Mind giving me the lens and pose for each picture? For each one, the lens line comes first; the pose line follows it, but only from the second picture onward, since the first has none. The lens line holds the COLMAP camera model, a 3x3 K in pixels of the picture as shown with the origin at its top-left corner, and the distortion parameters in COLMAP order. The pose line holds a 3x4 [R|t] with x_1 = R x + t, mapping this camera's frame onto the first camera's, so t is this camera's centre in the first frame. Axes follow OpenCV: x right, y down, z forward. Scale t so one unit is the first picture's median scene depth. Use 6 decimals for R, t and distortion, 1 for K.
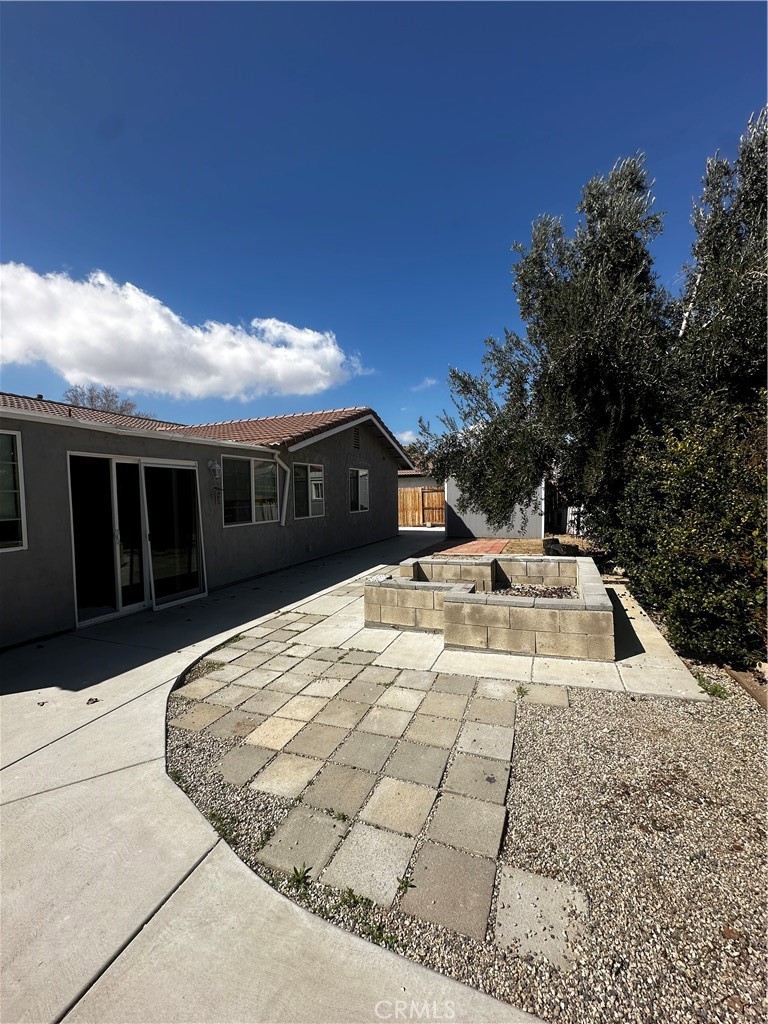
lens RADIAL K [[406.8, 0, 384.0], [0, 406.8, 512.0], [0, 0, 1]] dist [-0.000998, 0.000098]
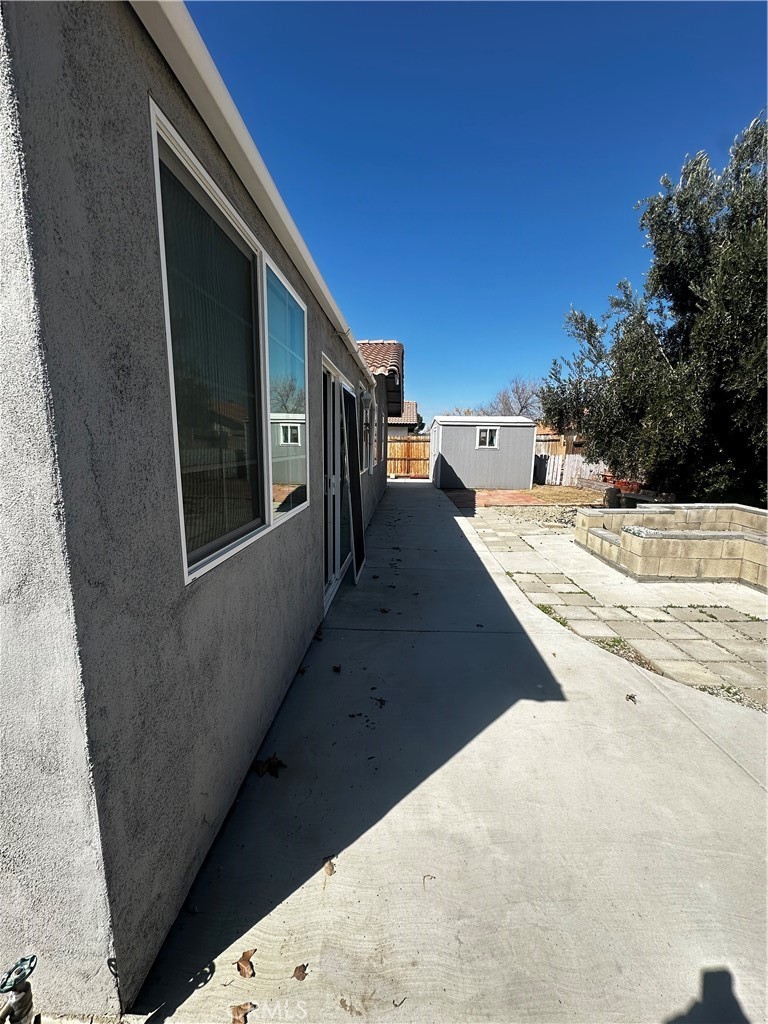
lens RADIAL K [[406.8, 0, 384.0], [0, 406.8, 512.0], [0, 0, 1]] dist [-0.000998, 0.000098]
pose [[0.952153, -0.028814, 0.304261, -0.908760], [-0.006658, 0.993354, 0.114907, 0.019954], [-0.305550, -0.111434, 0.945633, 0.321973]]
